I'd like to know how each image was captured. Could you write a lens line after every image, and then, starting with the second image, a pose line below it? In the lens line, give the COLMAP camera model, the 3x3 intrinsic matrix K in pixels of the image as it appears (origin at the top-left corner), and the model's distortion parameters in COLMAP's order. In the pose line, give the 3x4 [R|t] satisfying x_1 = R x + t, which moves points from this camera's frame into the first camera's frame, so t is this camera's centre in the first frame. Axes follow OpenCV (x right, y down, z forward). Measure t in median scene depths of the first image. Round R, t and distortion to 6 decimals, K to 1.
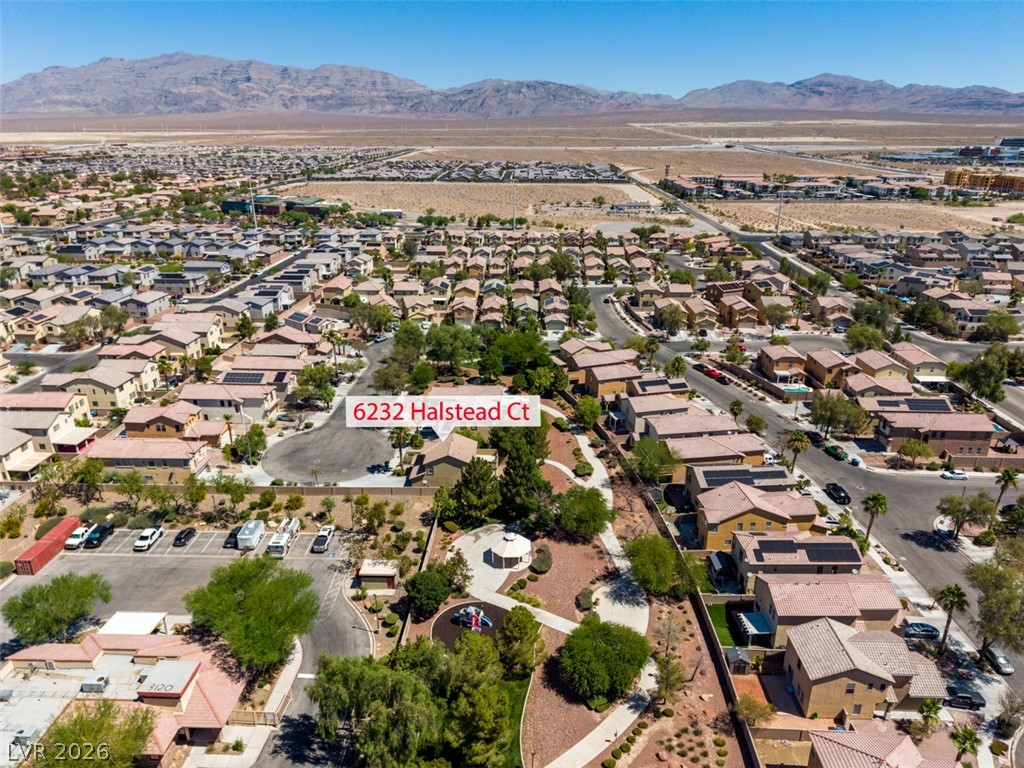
lens RADIAL K [[692.9, 0, 515.6], [0, 692.9, 375.2], [0, 0, 1]] dist [0.030213, -0.042895]
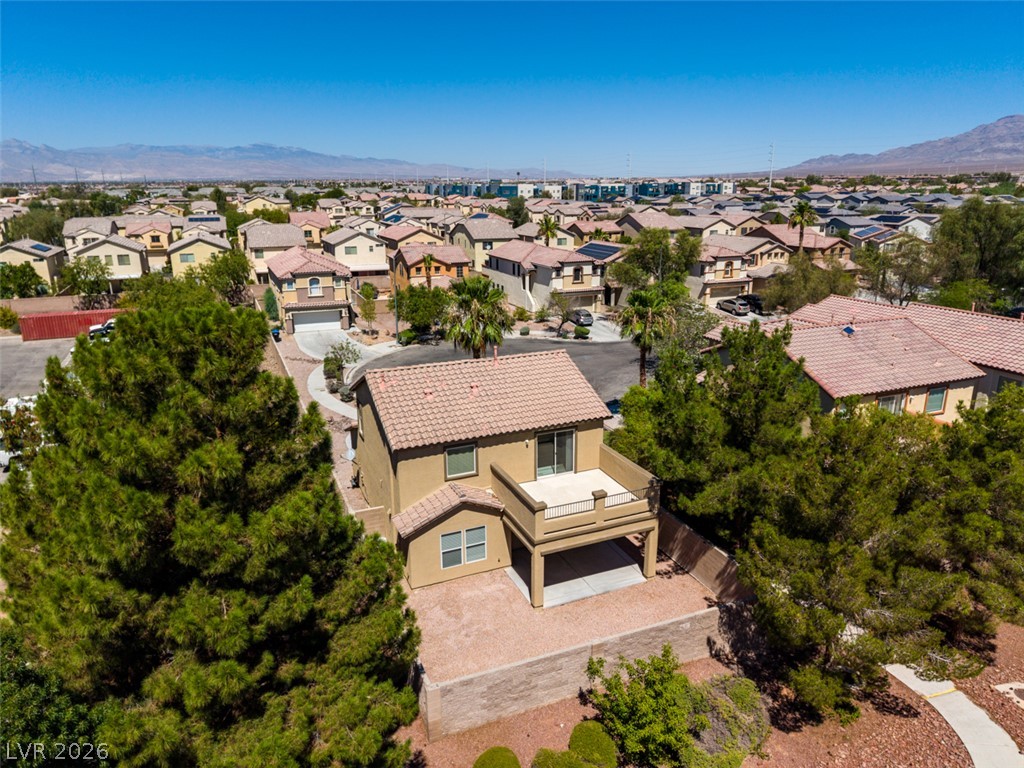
lens RADIAL K [[686.6, 0, 512.0], [0, 686.6, 384.0], [0, 0, 1]] dist [0.018882, -0.020164]
pose [[0.412464, 0.247264, -0.876775, 0.072091], [-0.293793, 0.947138, 0.128898, 0.039245], [0.862299, 0.204424, 0.463305, 0.501129]]
